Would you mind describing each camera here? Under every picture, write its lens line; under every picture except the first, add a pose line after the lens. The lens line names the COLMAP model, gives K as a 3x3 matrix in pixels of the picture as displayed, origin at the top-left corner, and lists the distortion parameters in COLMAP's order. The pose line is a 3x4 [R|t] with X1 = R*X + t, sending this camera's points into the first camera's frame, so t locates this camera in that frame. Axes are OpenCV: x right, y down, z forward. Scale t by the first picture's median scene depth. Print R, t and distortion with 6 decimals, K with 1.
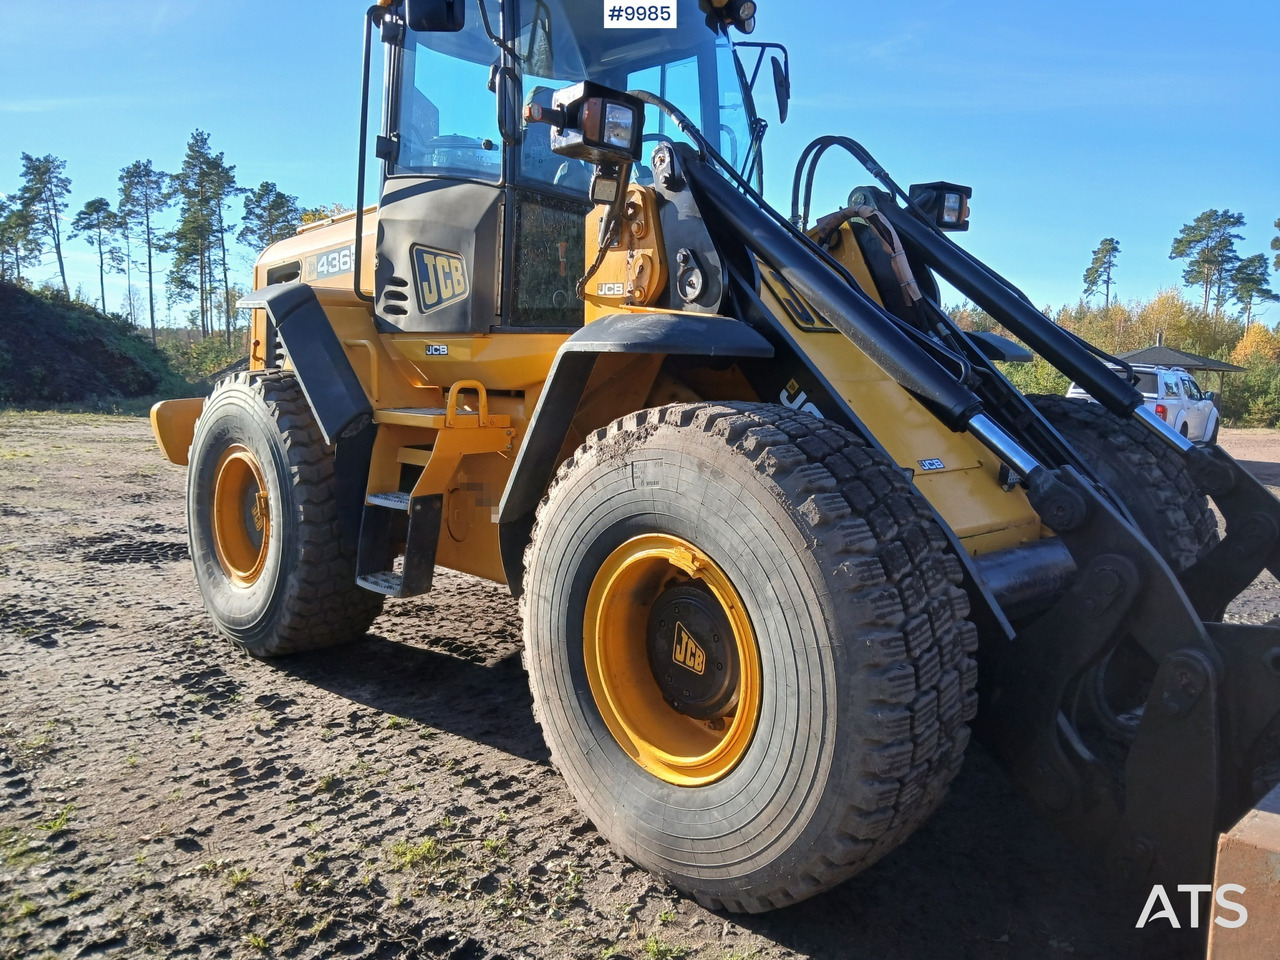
lens RADIAL K [[970.1, 0, 640.3], [0, 970.1, 499.6], [0, 0, 1]] dist [0.078848, -0.147073]
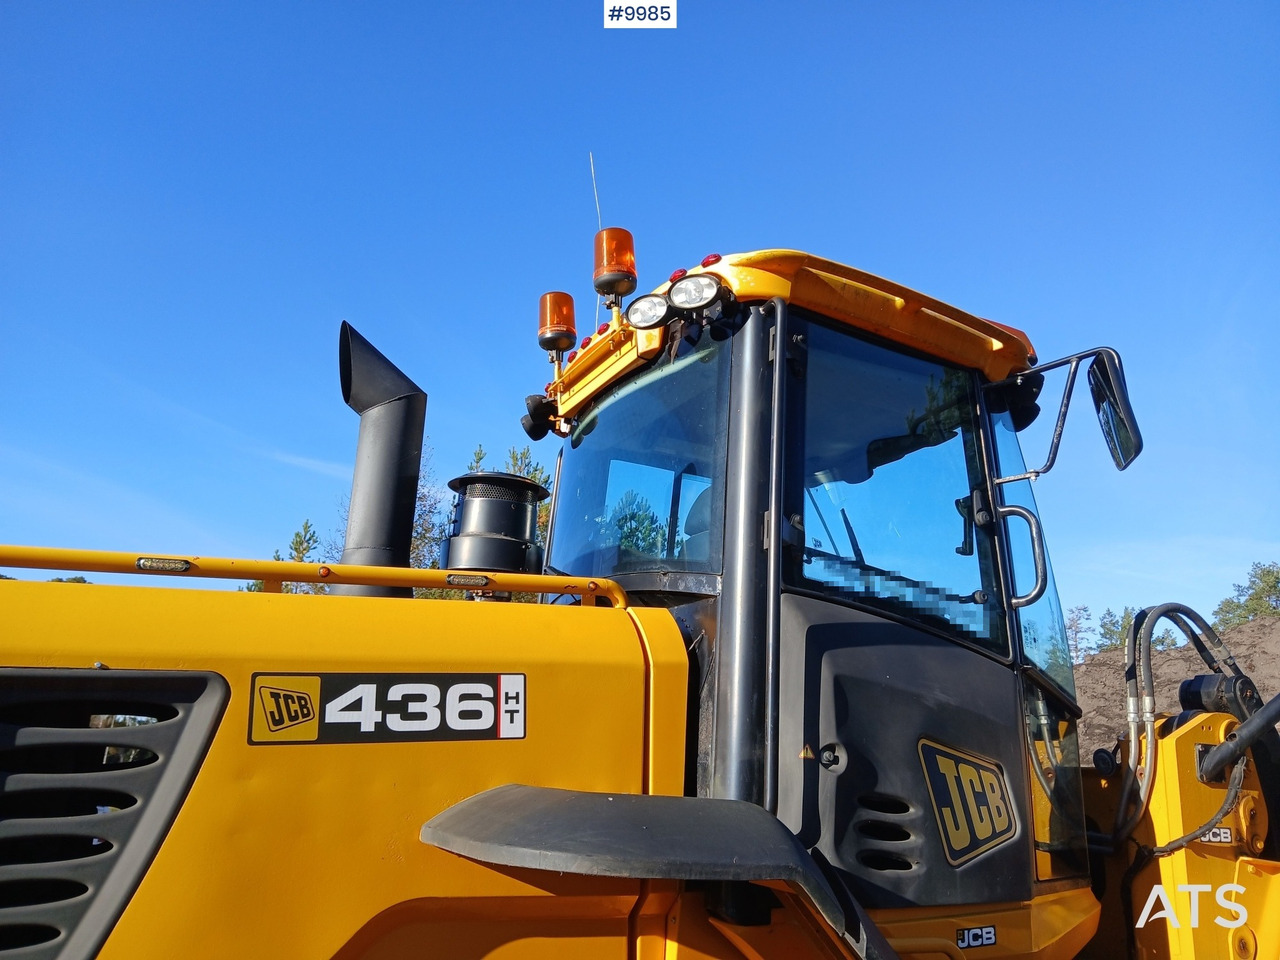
lens RADIAL K [[970.1, 0, 640.3], [0, 970.1, 499.6], [0, 0, 1]] dist [0.078848, -0.147073]
pose [[0.320572, 0.242356, 0.915695, -0.827497], [0.100789, 0.952498, -0.287382, -0.246945], [-0.941847, 0.184419, 0.280918, 0.974847]]
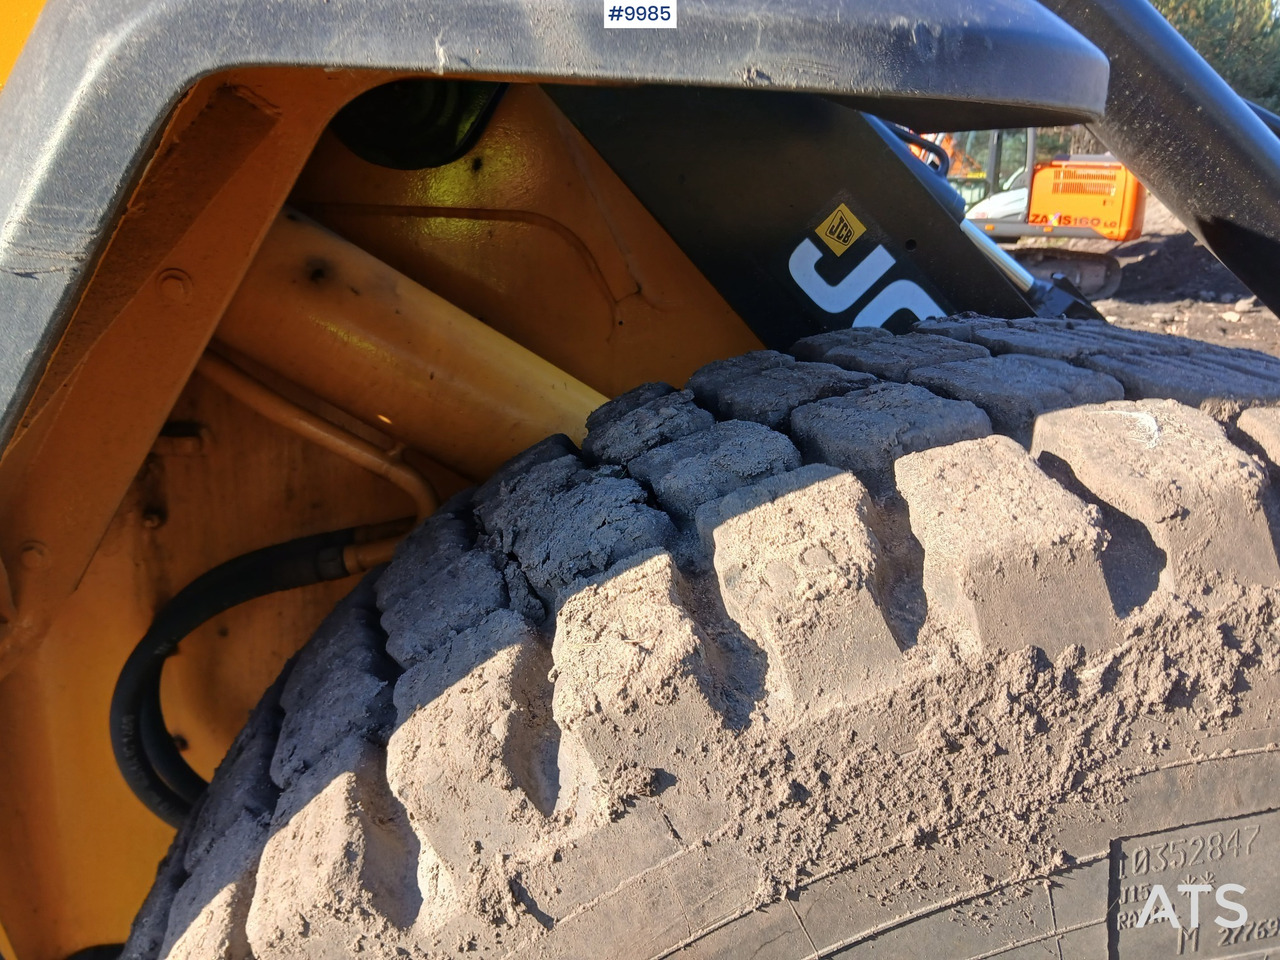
lens RADIAL K [[1005.4, 0, 640.0], [0, 1005.4, 480.0], [0, 0, 1]] dist [0.022335, -0.060342]
pose [[0.637165, -0.239860, 0.732453, -0.110684], [0.086668, 0.966611, 0.241148, -0.089669], [-0.765839, -0.090171, 0.636679, 0.608558]]
